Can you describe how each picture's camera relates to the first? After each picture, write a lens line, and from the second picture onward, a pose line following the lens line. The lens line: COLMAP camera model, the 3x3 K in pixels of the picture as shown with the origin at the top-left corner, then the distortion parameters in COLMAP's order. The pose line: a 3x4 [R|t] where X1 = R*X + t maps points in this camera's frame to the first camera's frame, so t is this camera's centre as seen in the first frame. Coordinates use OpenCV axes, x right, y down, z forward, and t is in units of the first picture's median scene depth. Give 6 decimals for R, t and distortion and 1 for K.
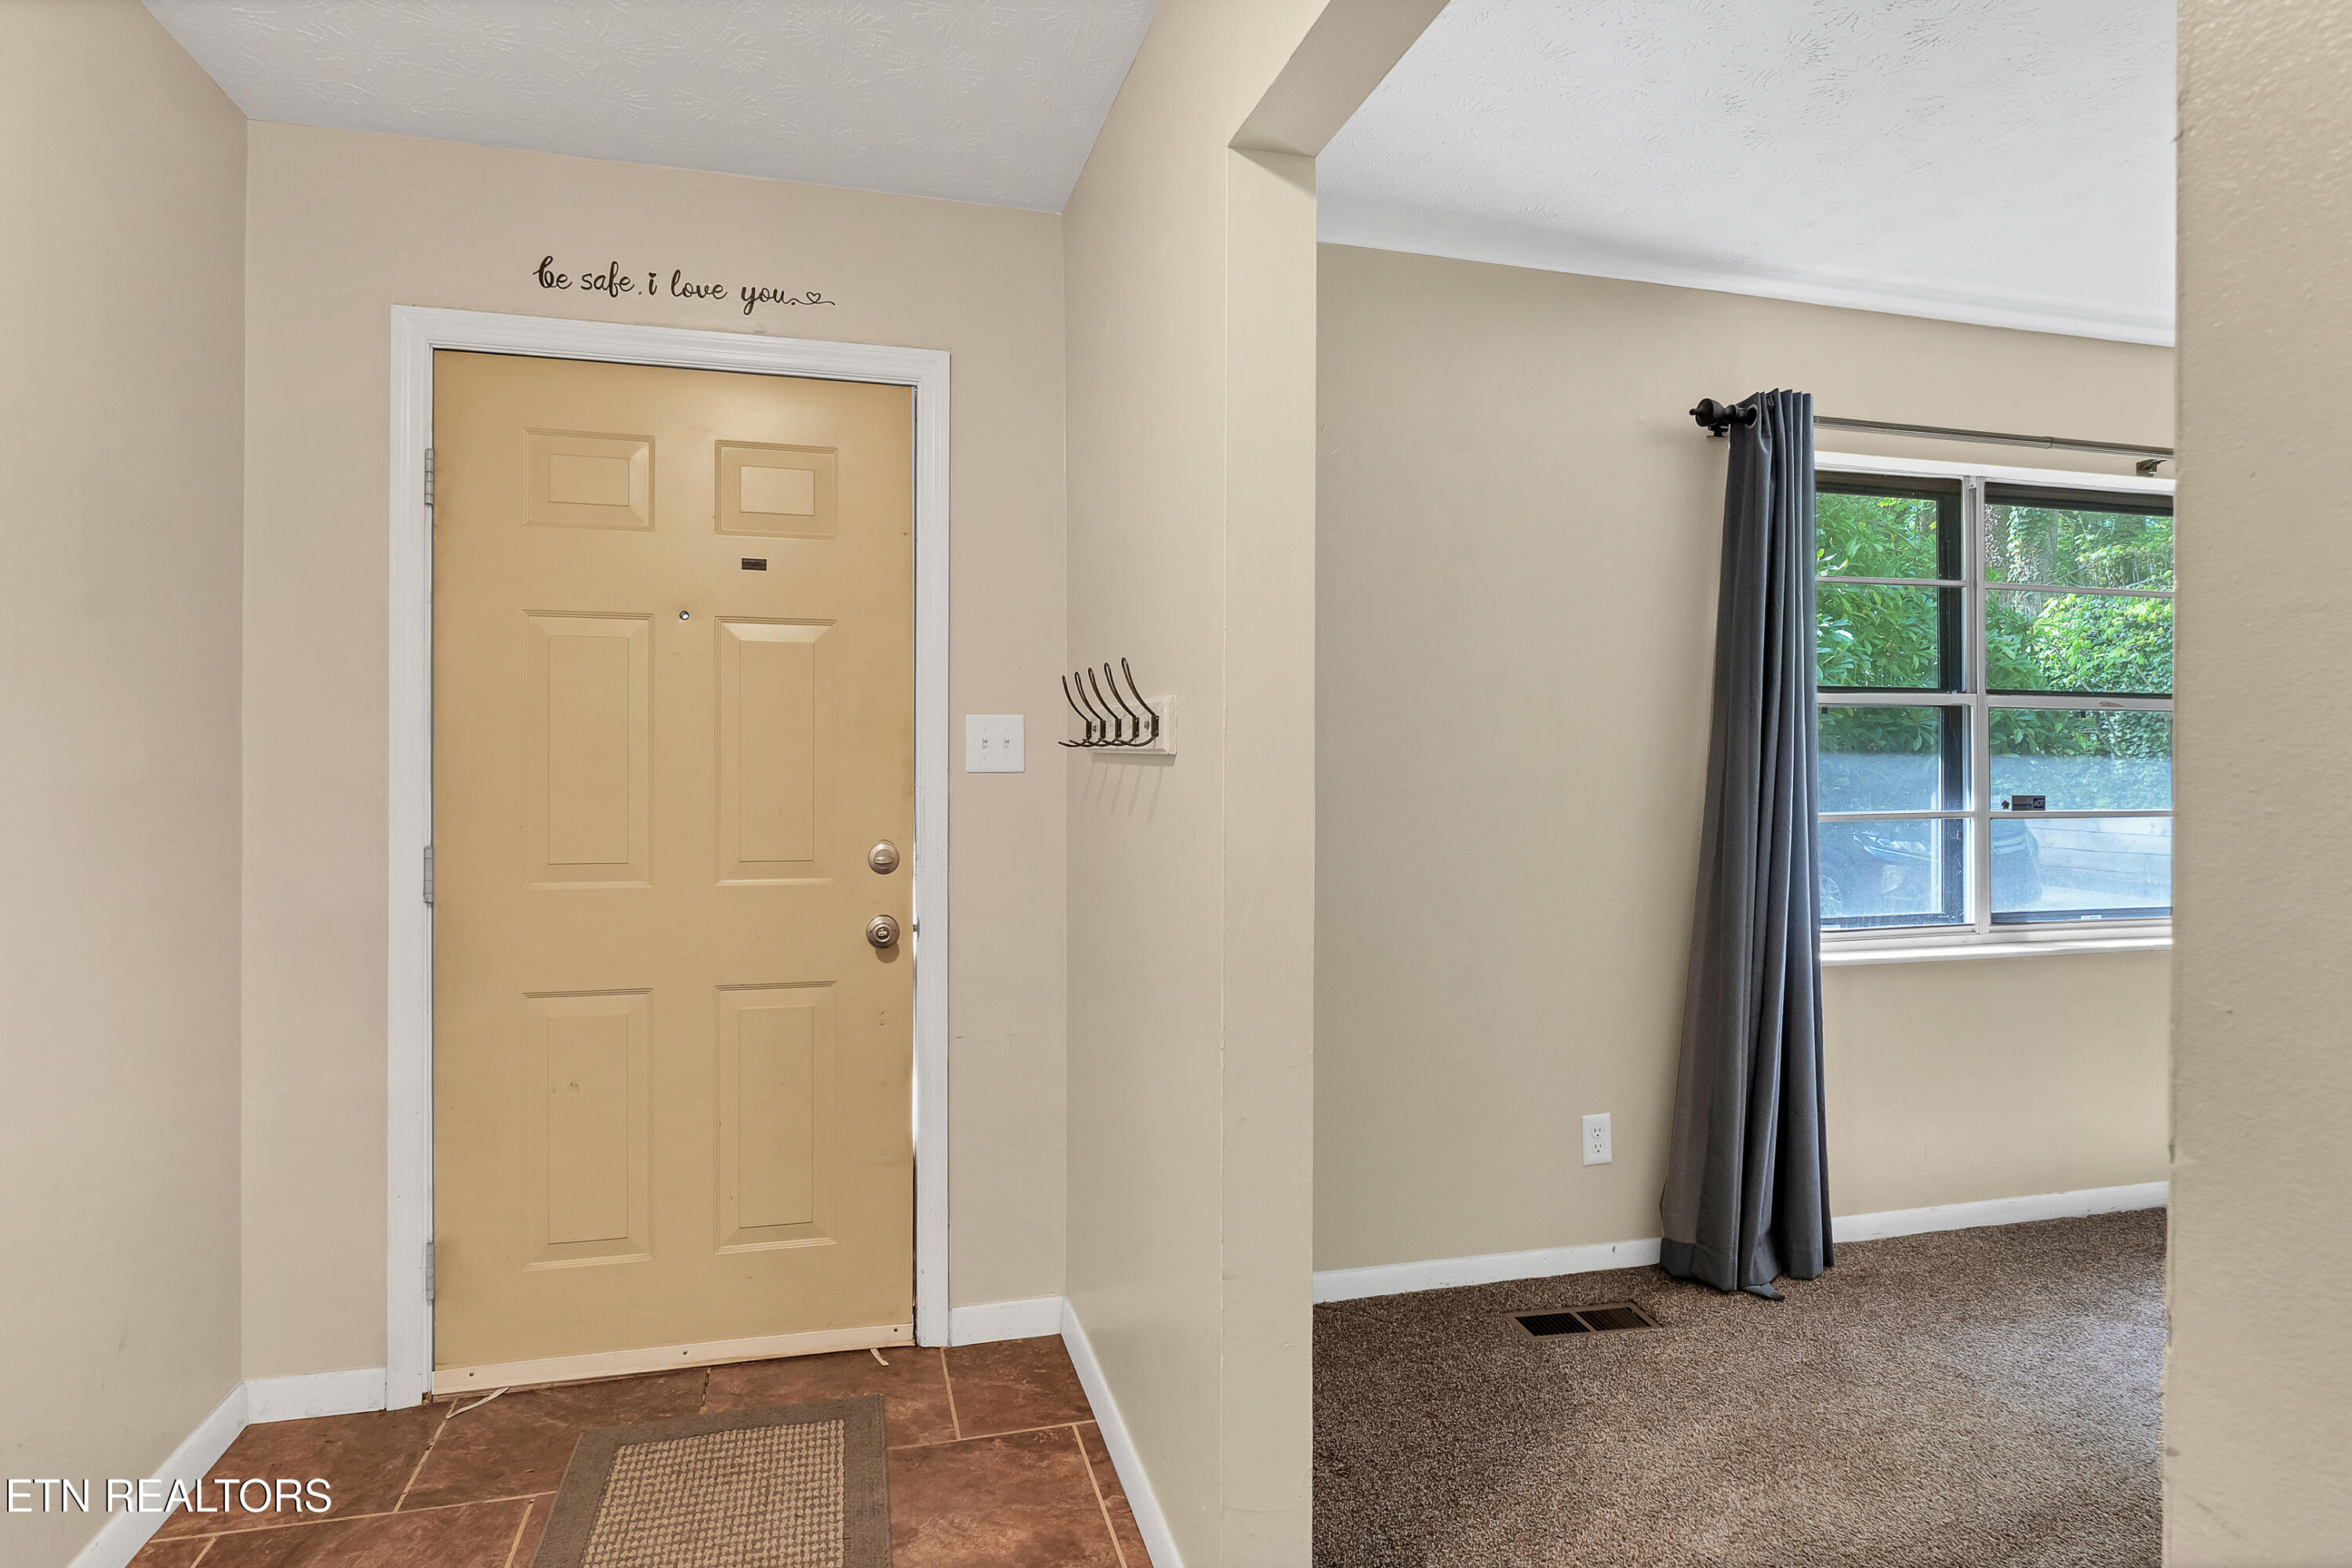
lens RADIAL K [[1321.9, 0, 1175.3], [0, 1321.9, 771.6], [0, 0, 1]] dist [0.002581, -0.000333]
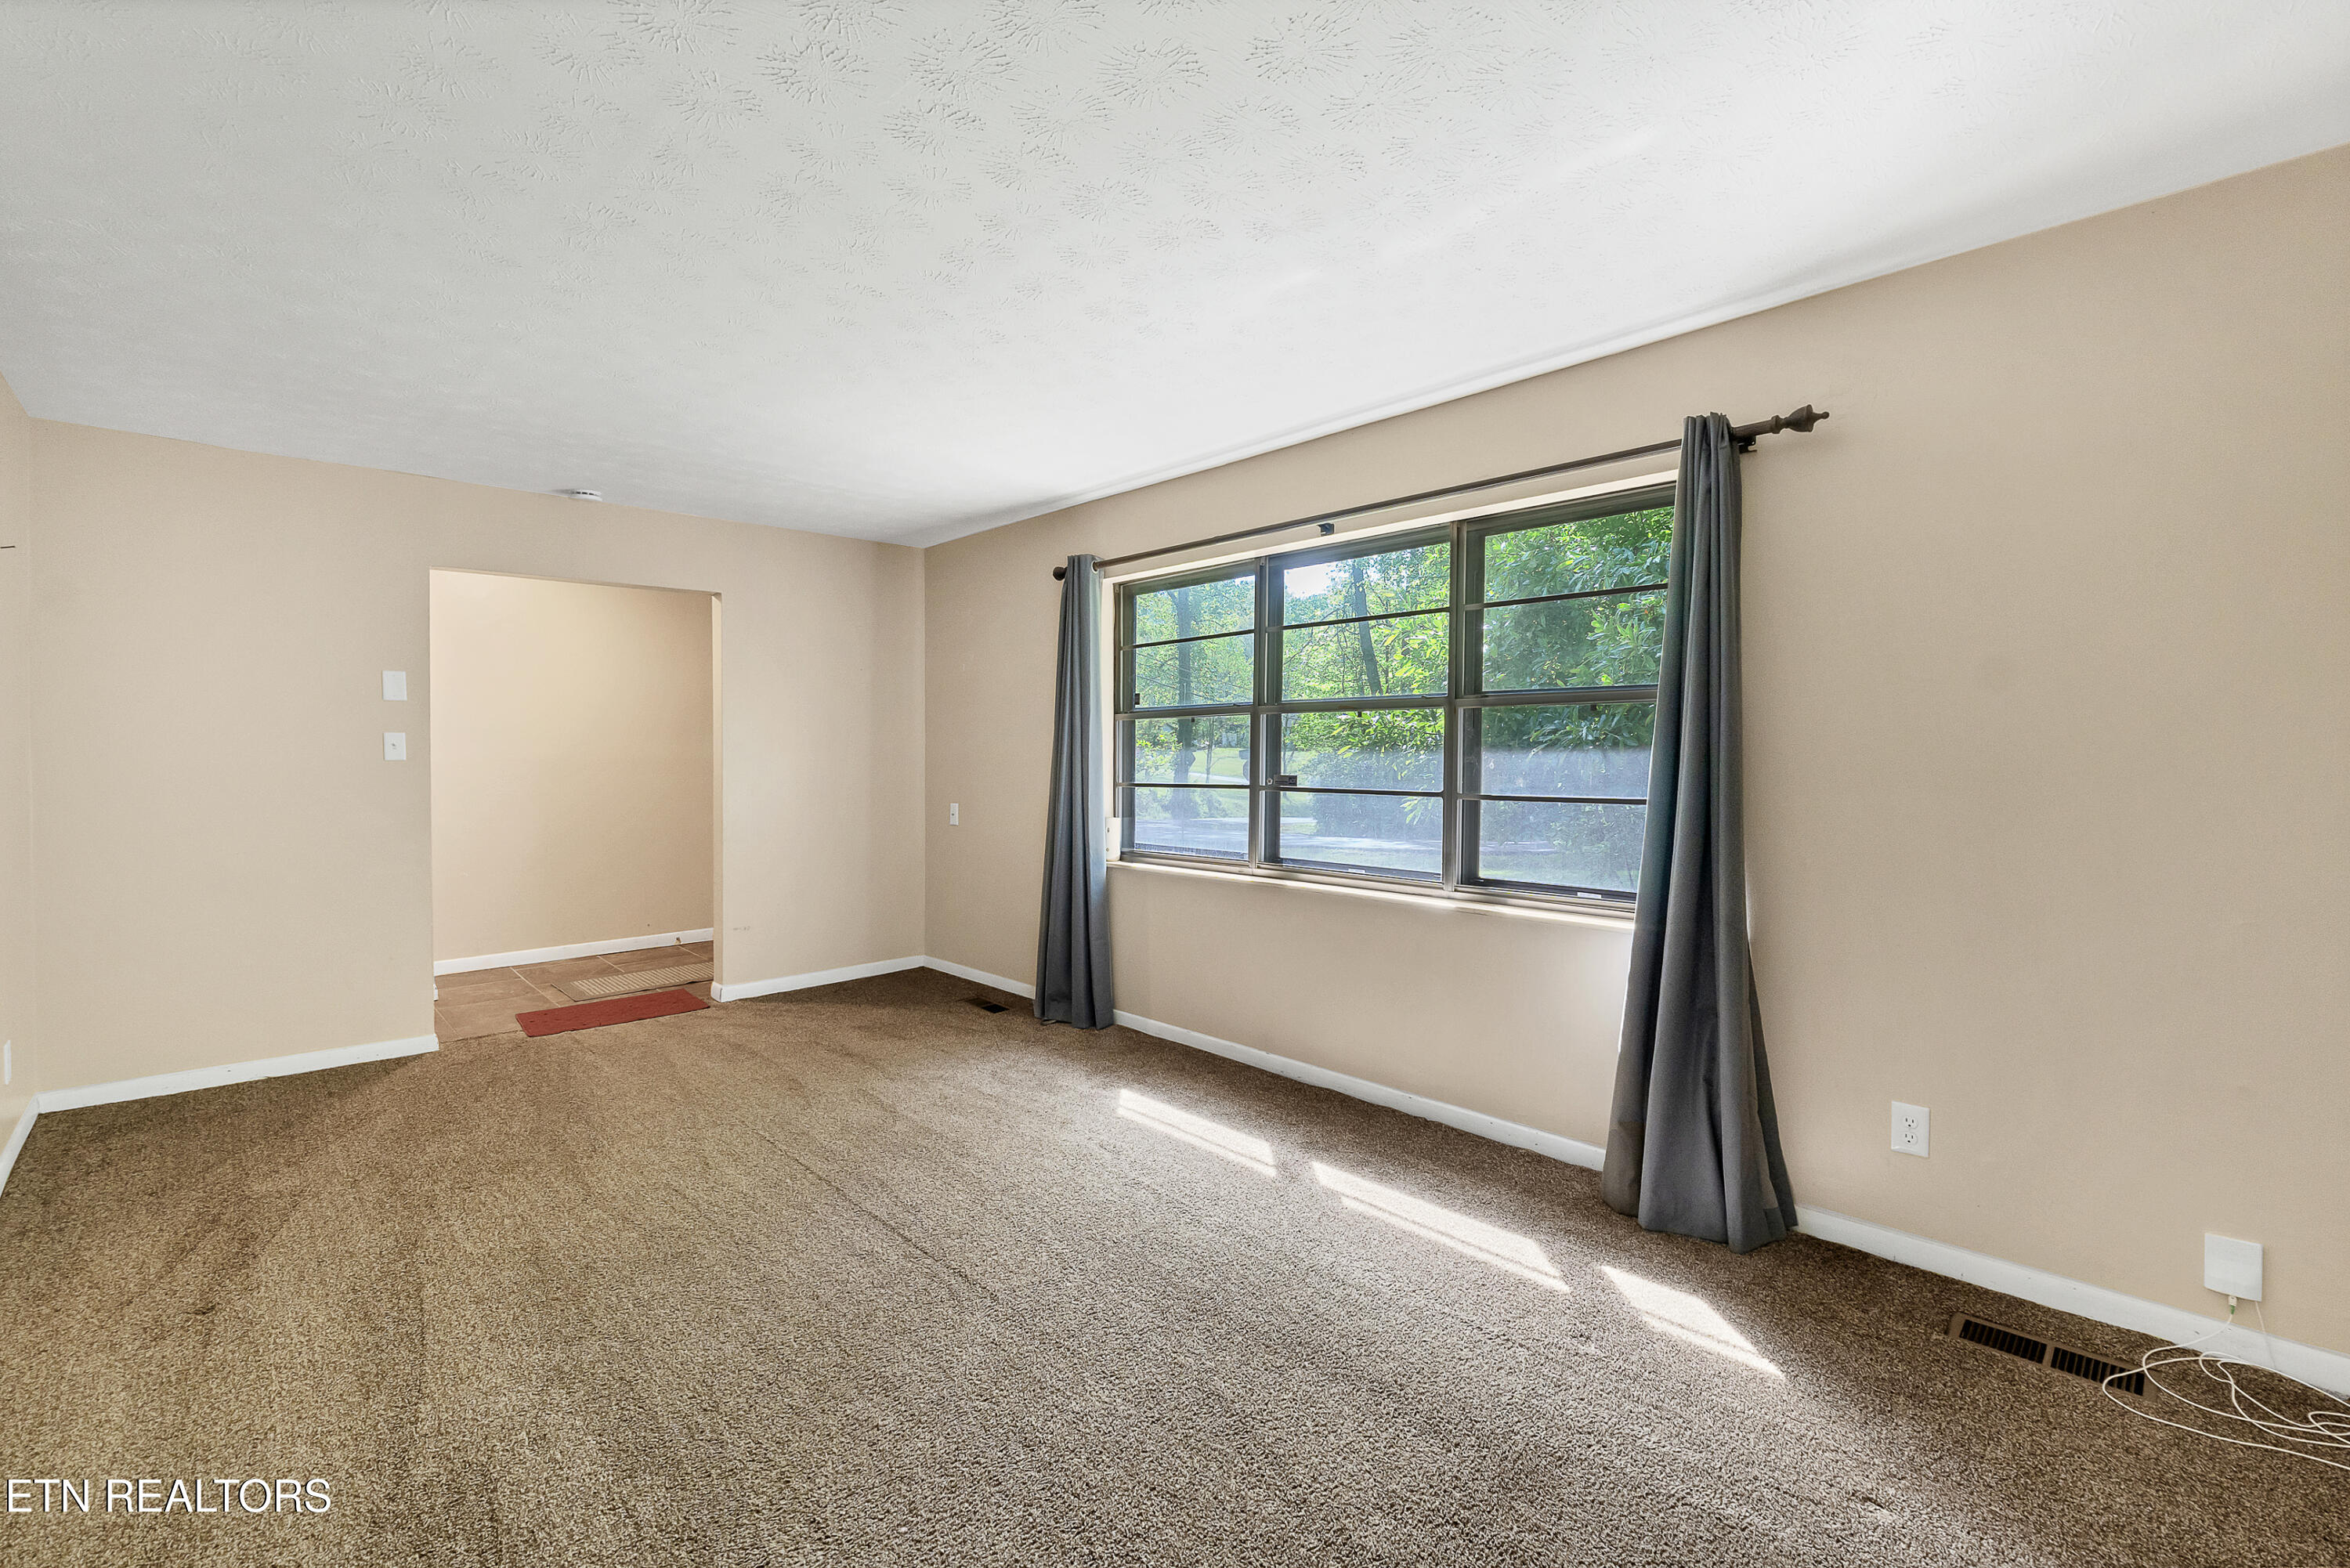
lens RADIAL K [[1013.8, 0, 1176.1], [0, 1013.8, 757.2], [0, 0, 1]] dist [-0.067144, -0.000136]
pose [[0.484810, 0.009104, -0.874572, 1.702386], [-0.012529, 0.999916, 0.003464, -0.002541], [0.874530, 0.009279, 0.484883, 0.417523]]
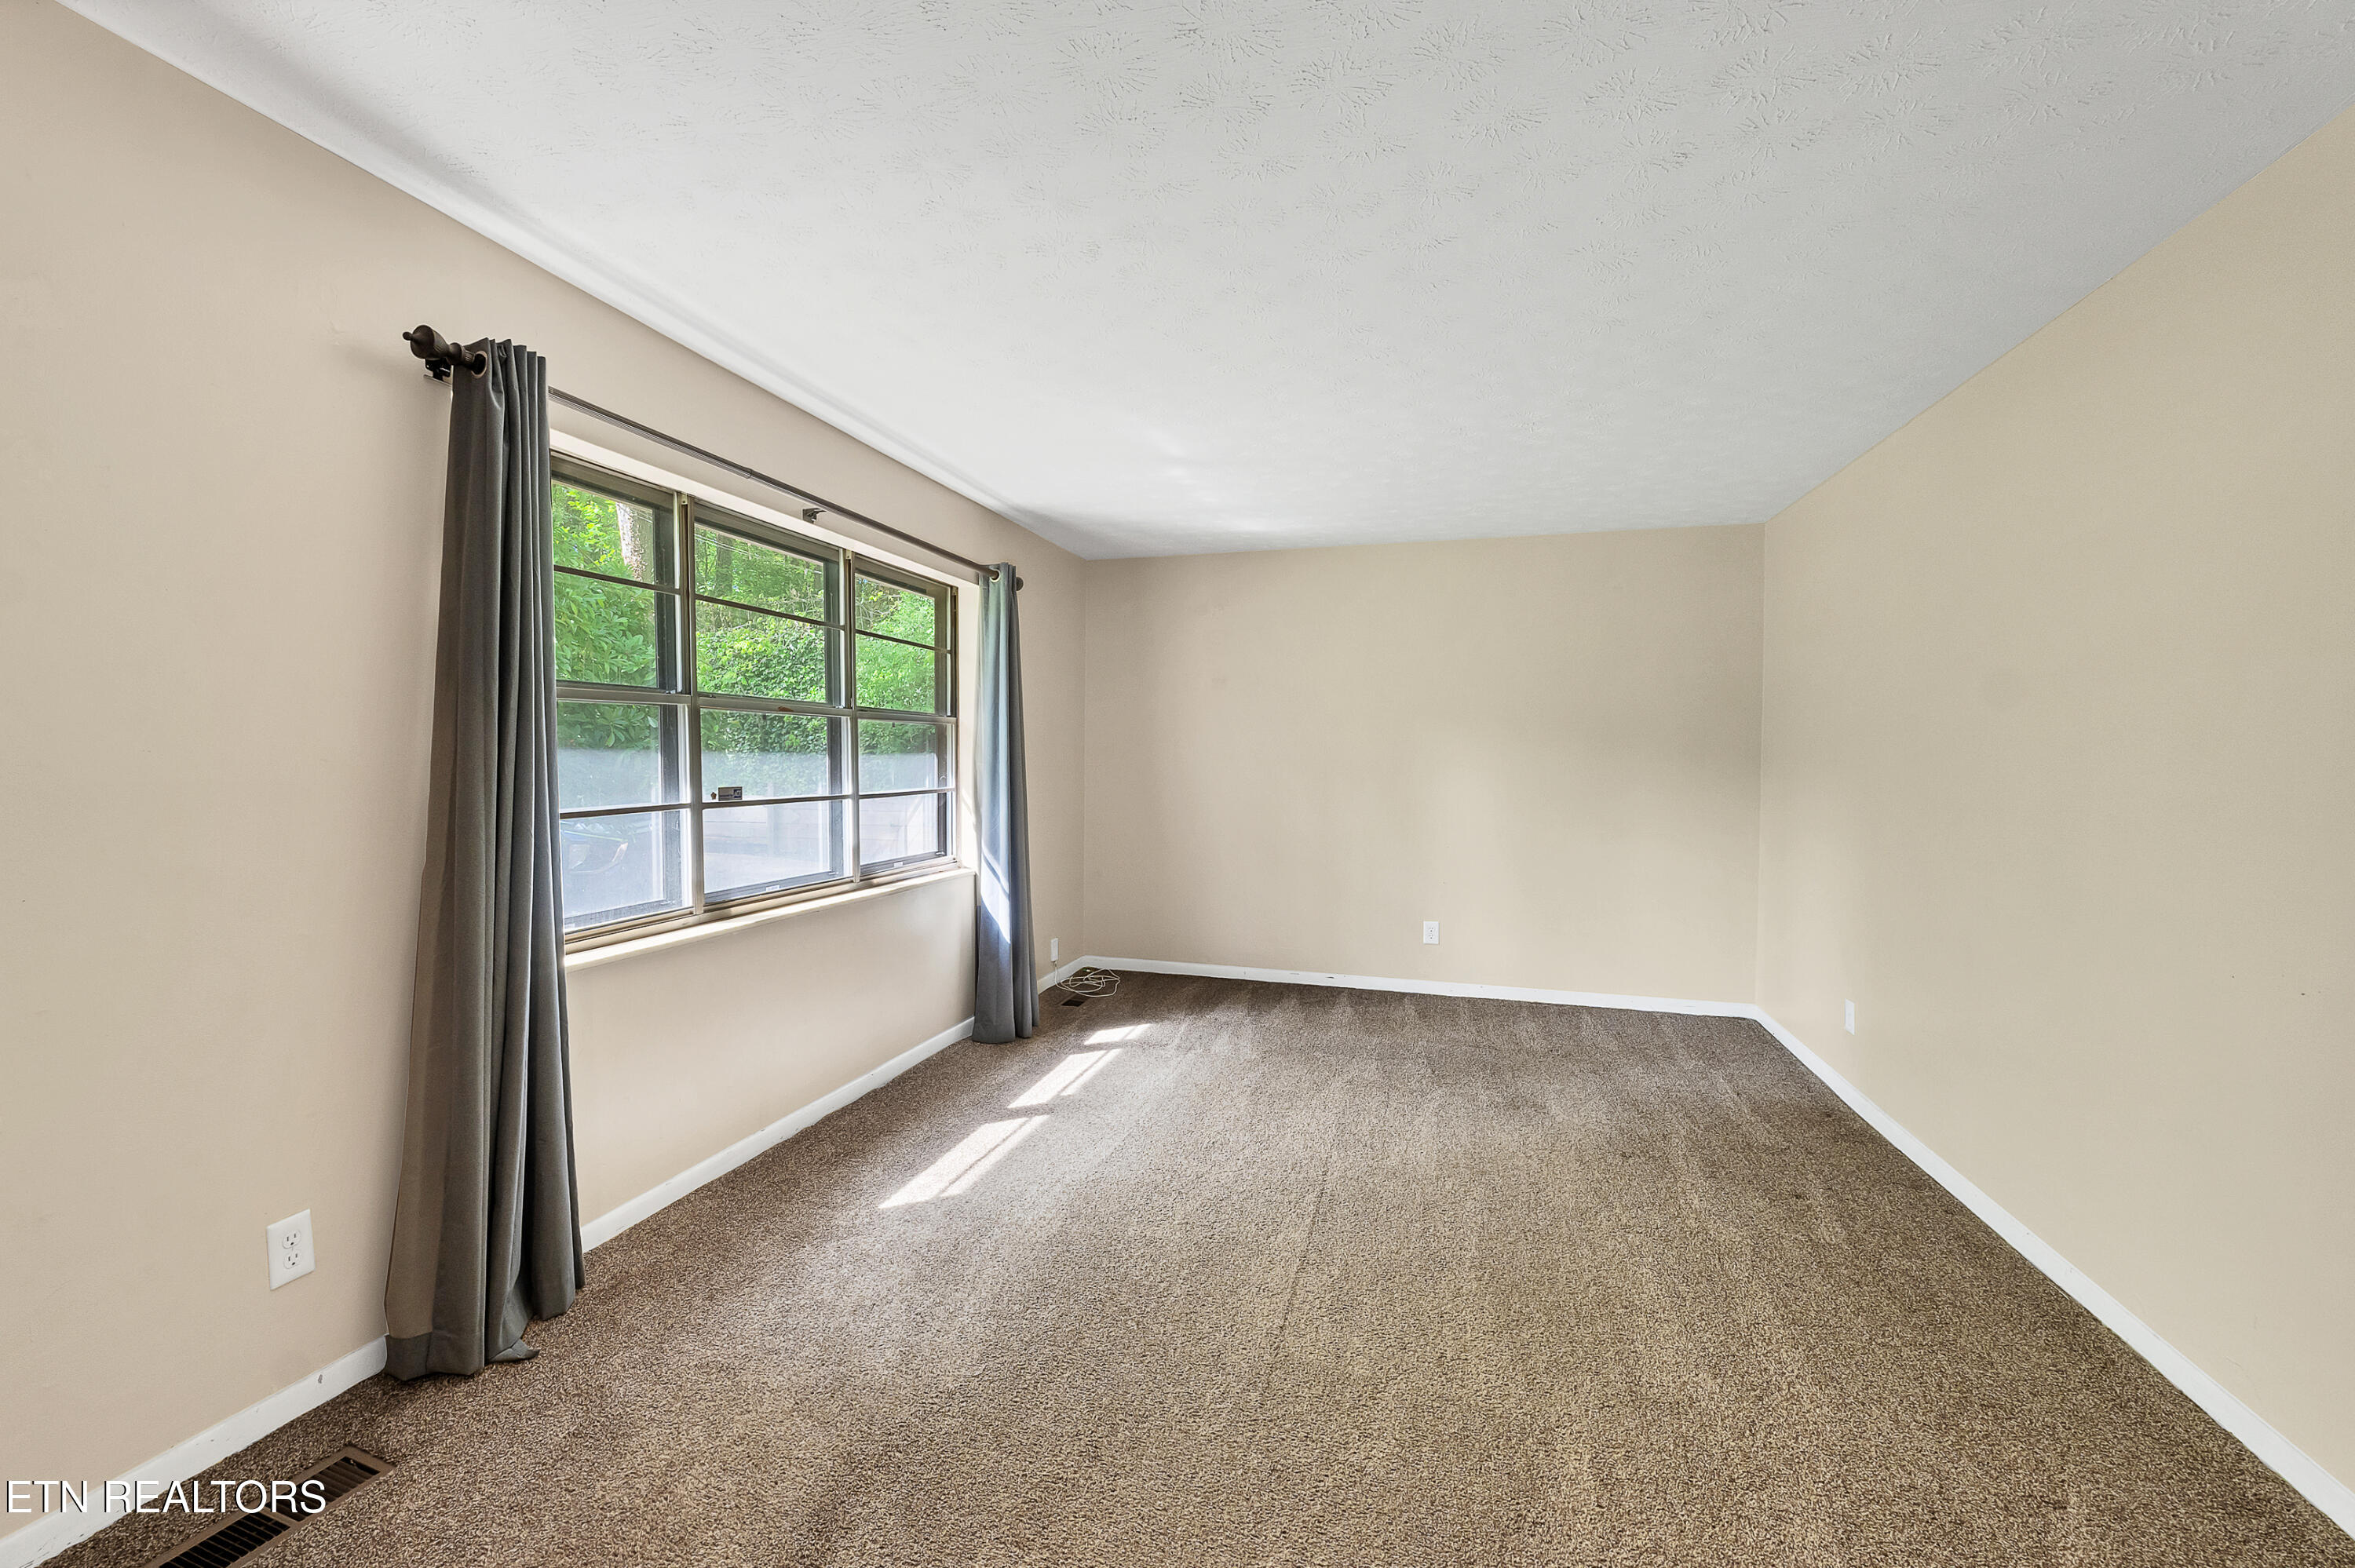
lens RADIAL K [[1032.7, 0, 1056.0], [0, 1032.7, 780.9], [0, 0, 1]] dist [-0.009106, -0.000352]
pose [[0.575259, -0.020914, 0.817704, 0.093424], [0.005916, 0.999753, 0.021409, -0.005145], [-0.817950, -0.007478, 0.575241, 0.296843]]
